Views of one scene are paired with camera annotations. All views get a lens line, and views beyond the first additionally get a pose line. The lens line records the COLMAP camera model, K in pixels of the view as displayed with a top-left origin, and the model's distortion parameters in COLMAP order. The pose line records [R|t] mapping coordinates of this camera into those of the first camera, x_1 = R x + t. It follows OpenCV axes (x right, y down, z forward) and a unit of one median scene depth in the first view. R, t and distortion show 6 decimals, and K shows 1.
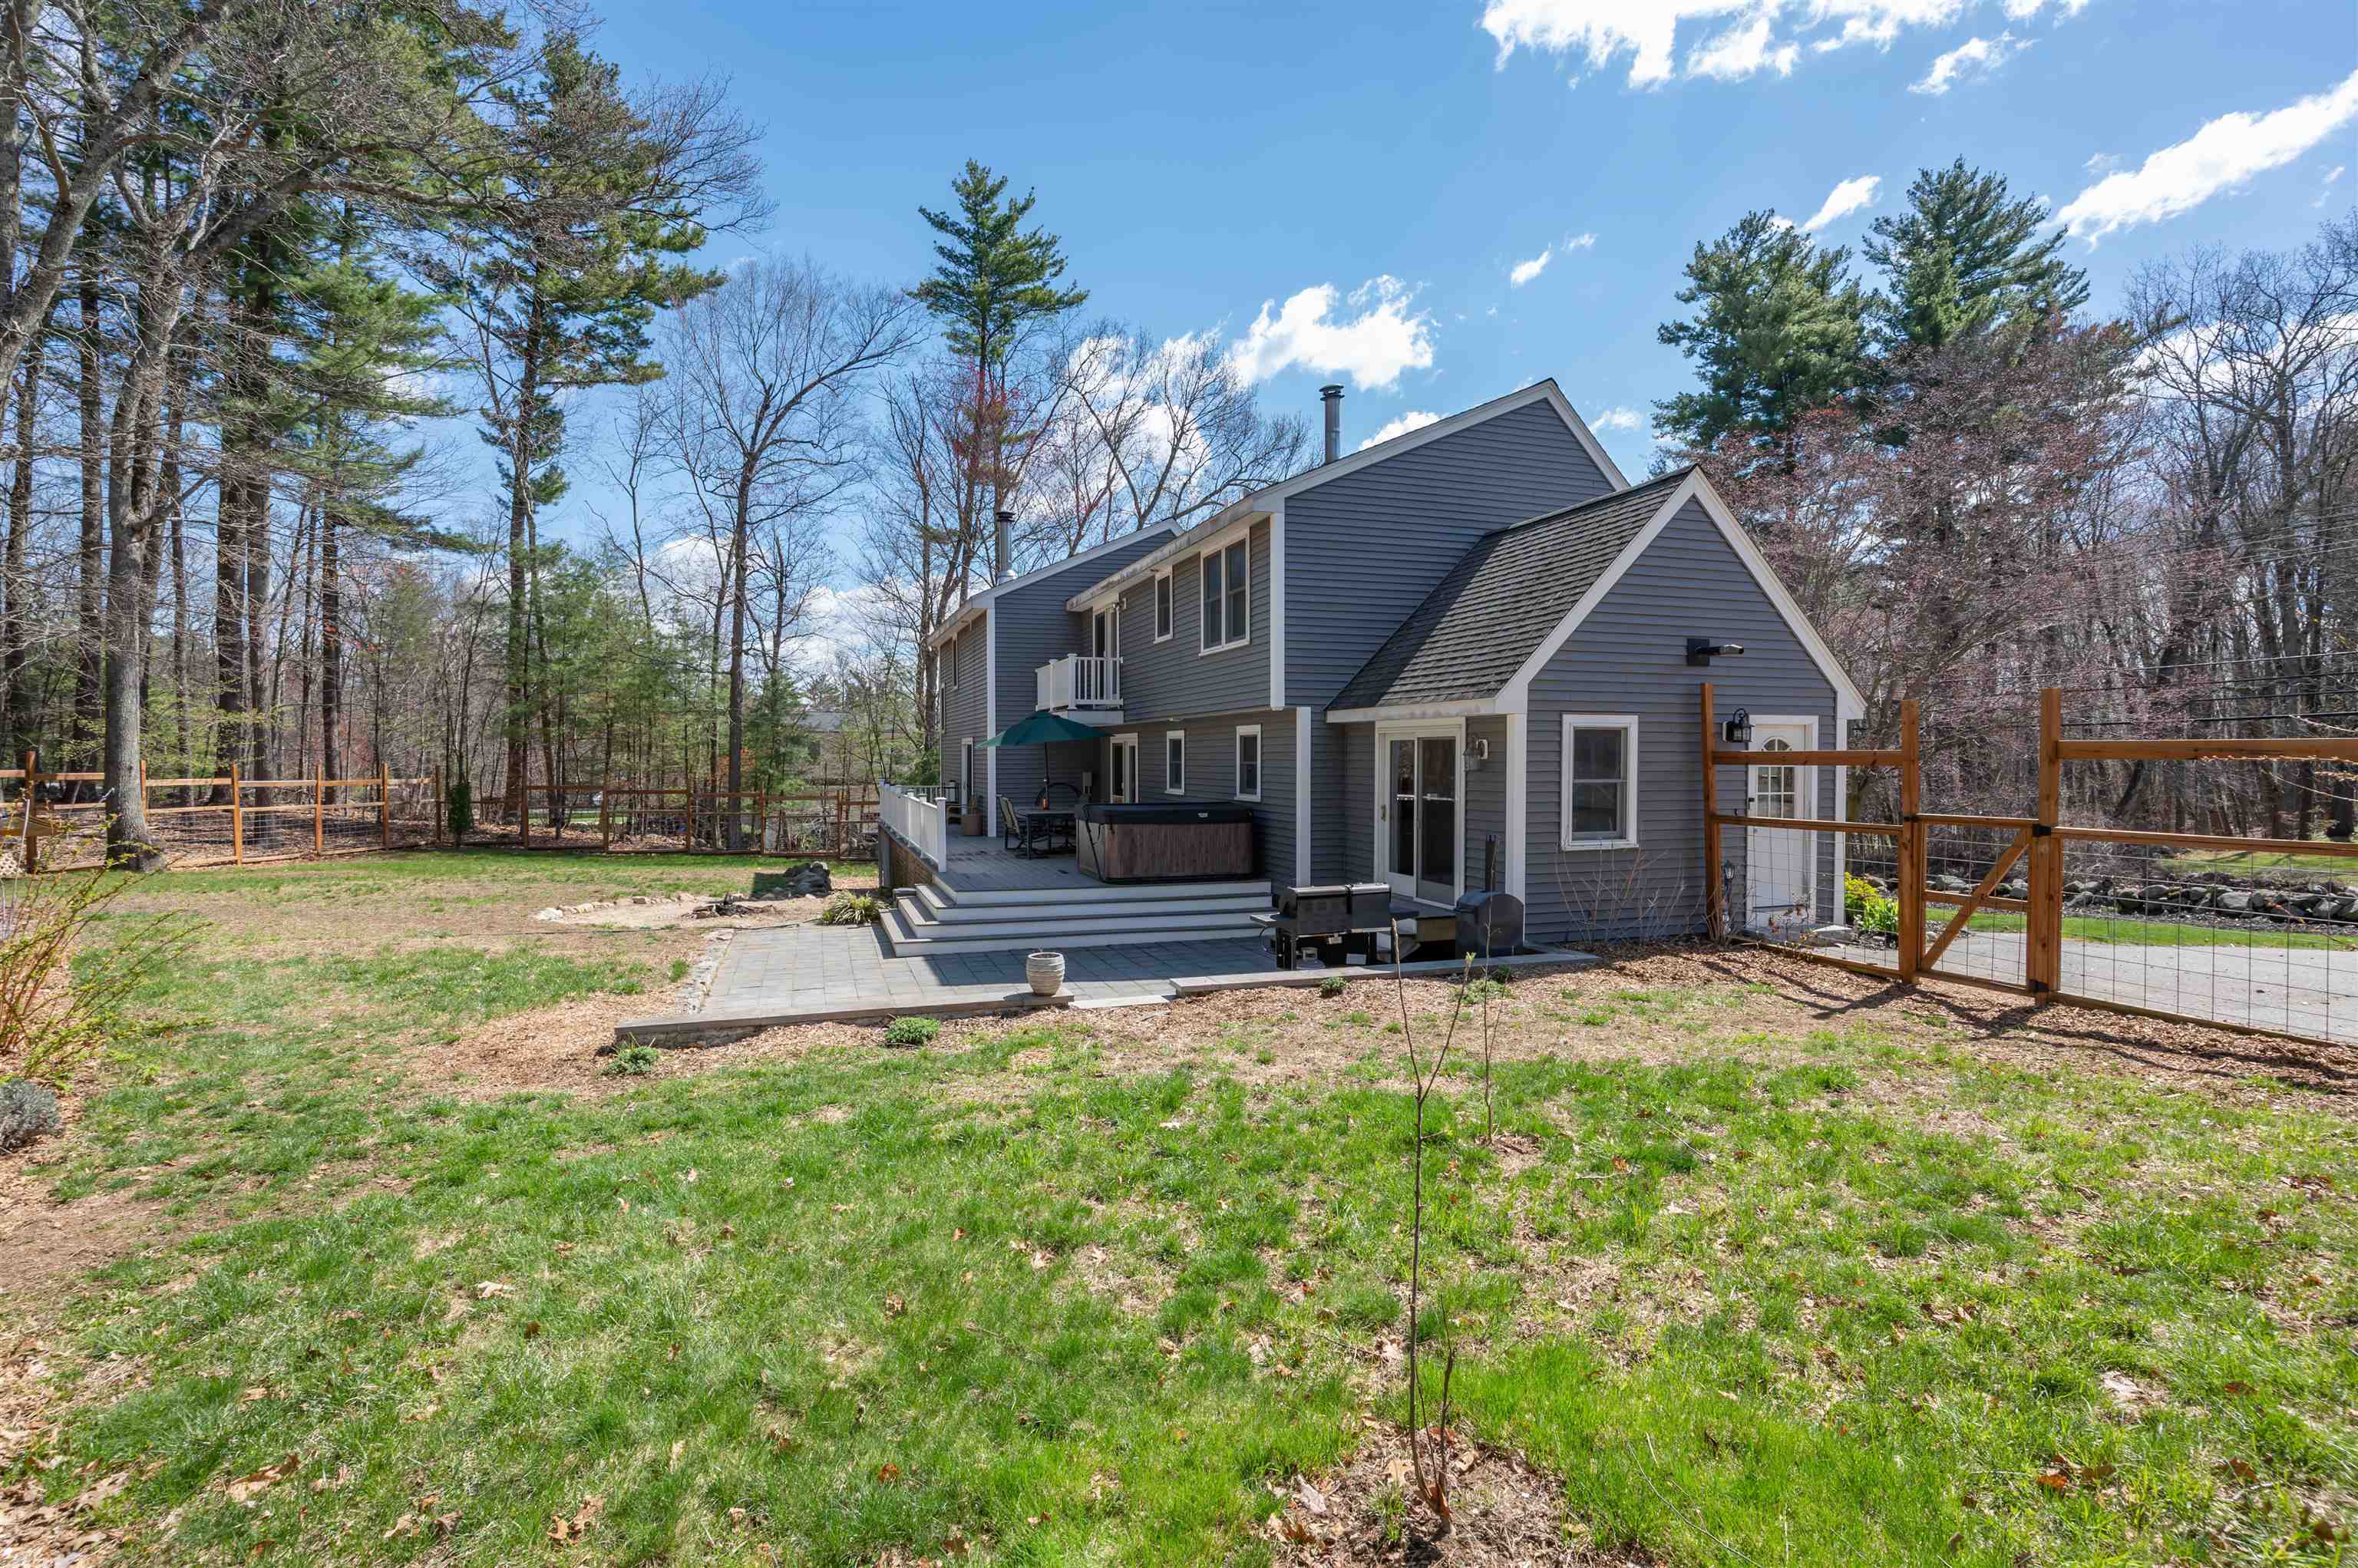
lens RADIAL K [[1135.9, 0, 1179.0], [0, 1135.9, 784.0], [0, 0, 1]] dist [-0.001583, -0.001042]
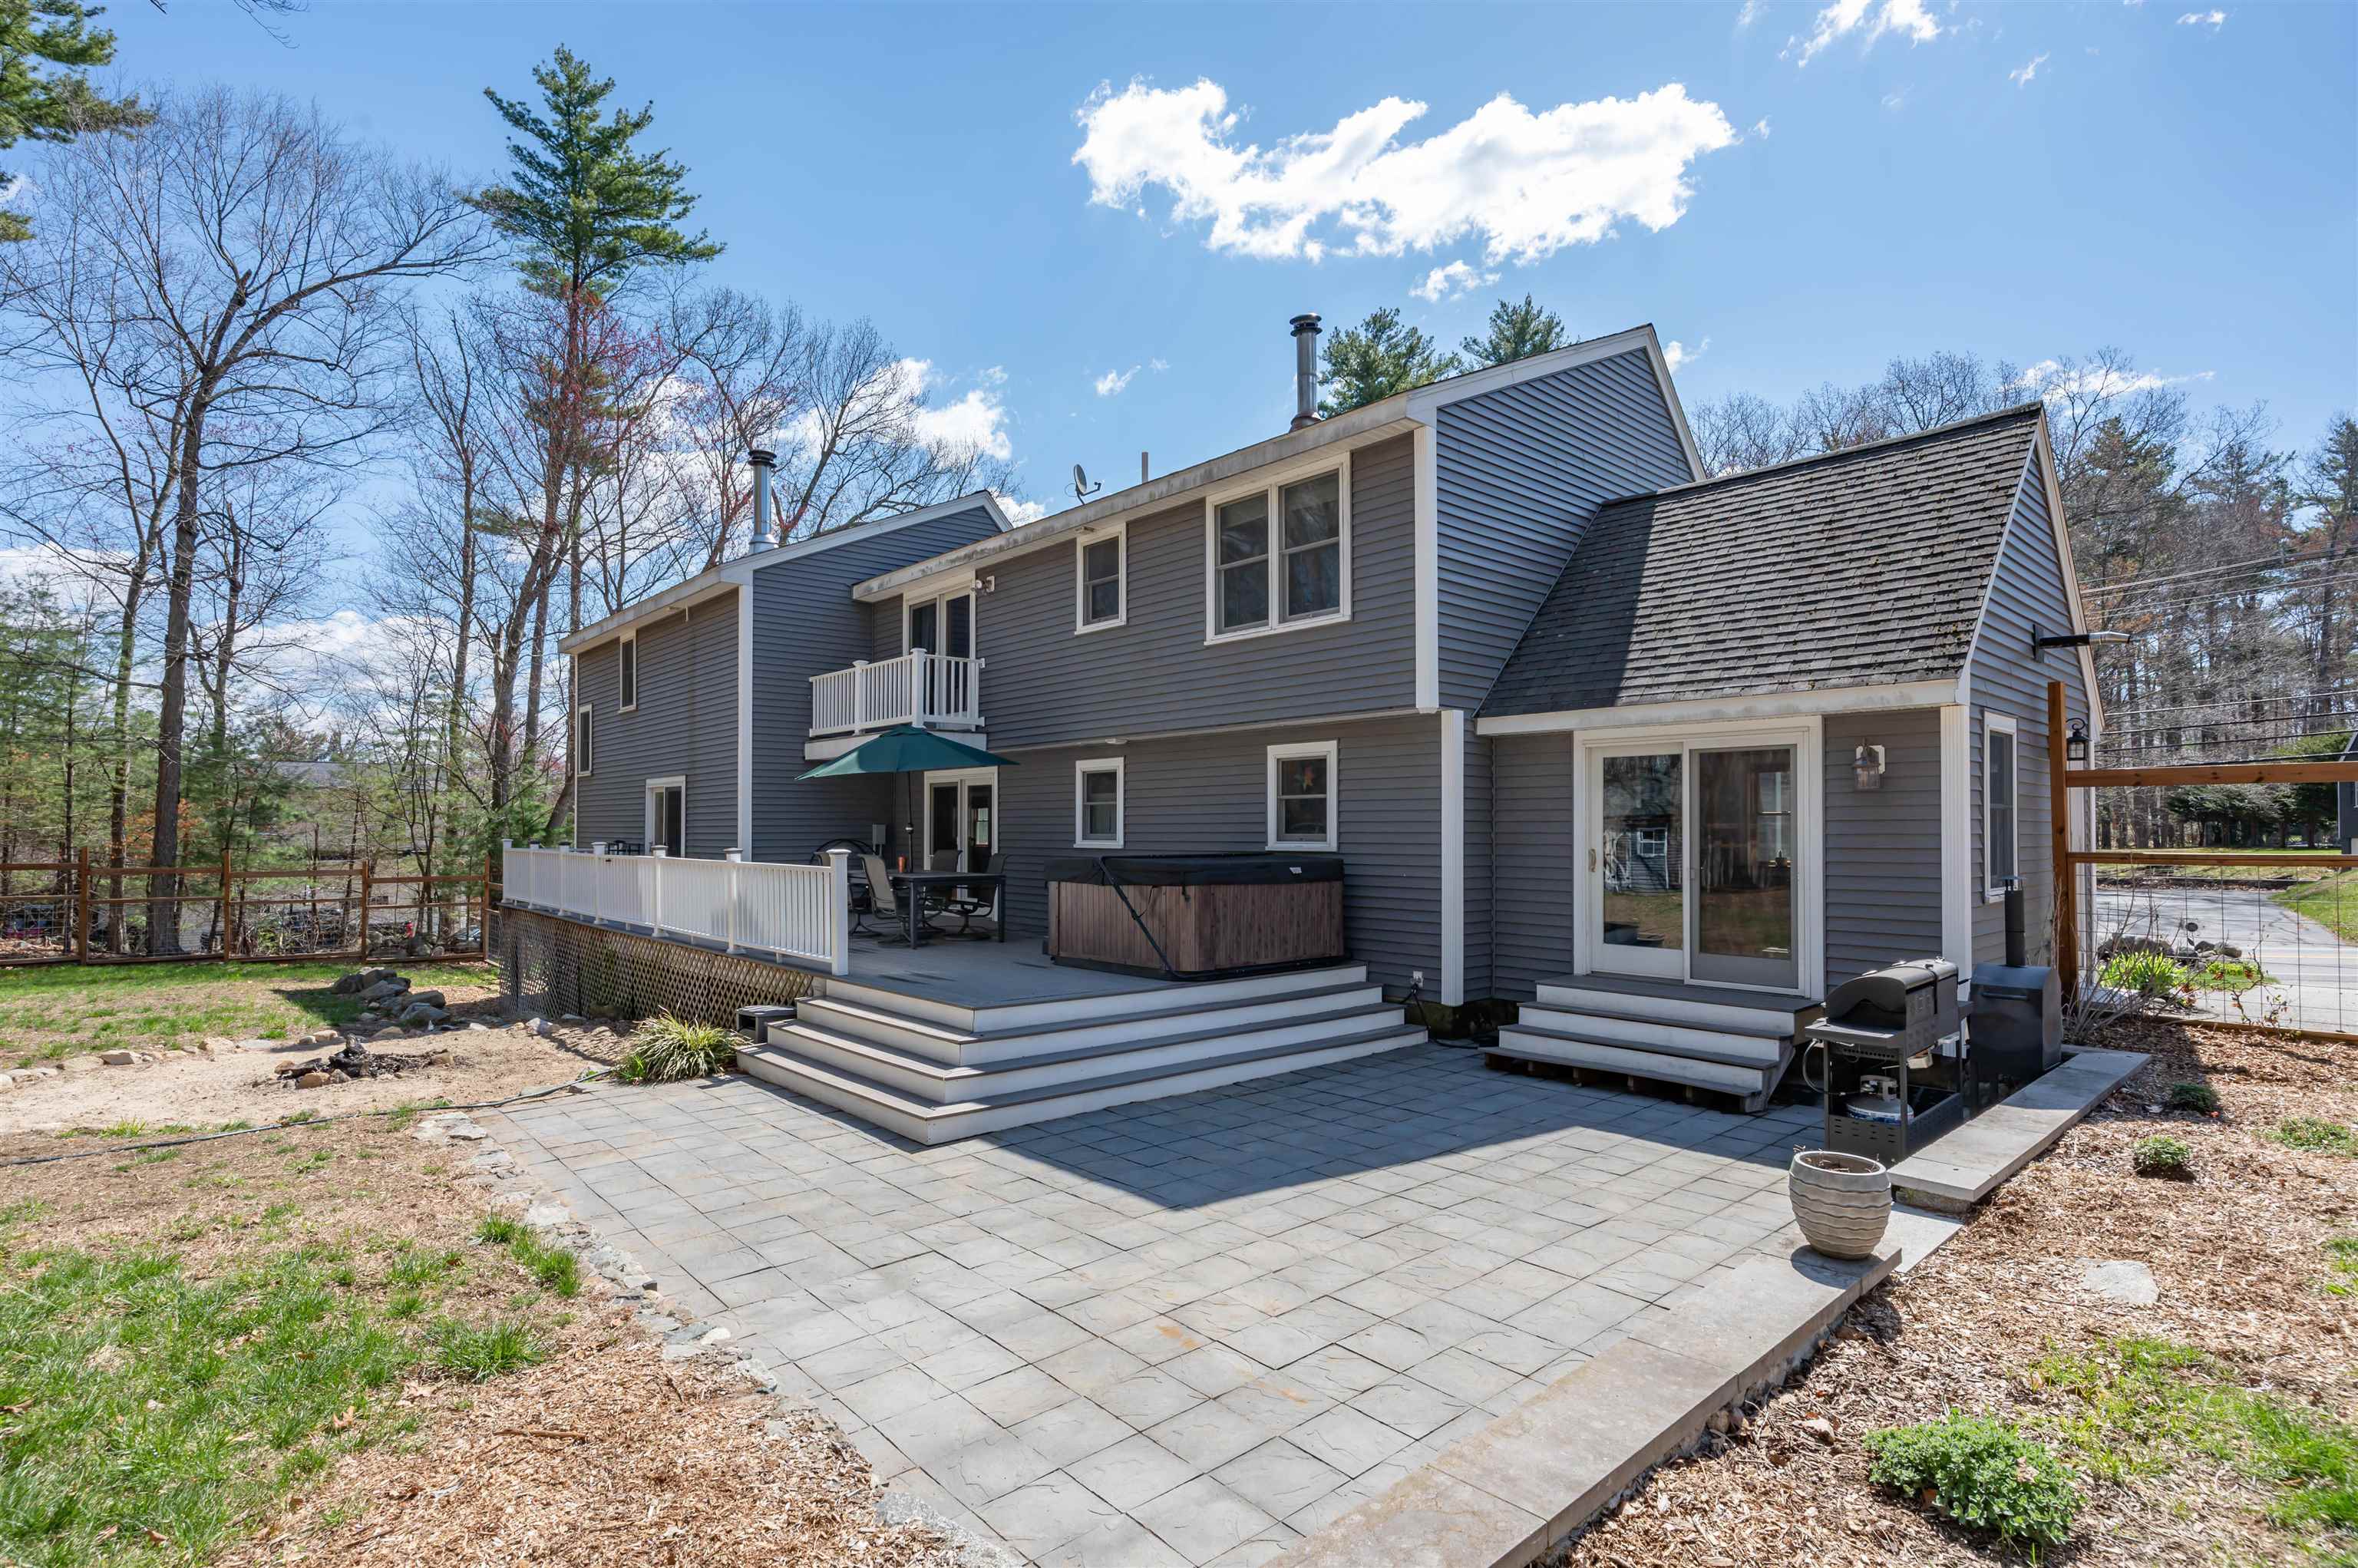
lens RADIAL K [[1138.4, 0, 1181.8], [0, 1138.4, 813.0], [0, 0, 1]] dist [-0.000835, 0.000283]
pose [[0.916320, 0.005740, 0.400405, -0.105563], [0.010212, 0.999237, -0.037693, 0.006289], [-0.400316, 0.038628, 0.915563, 0.142236]]
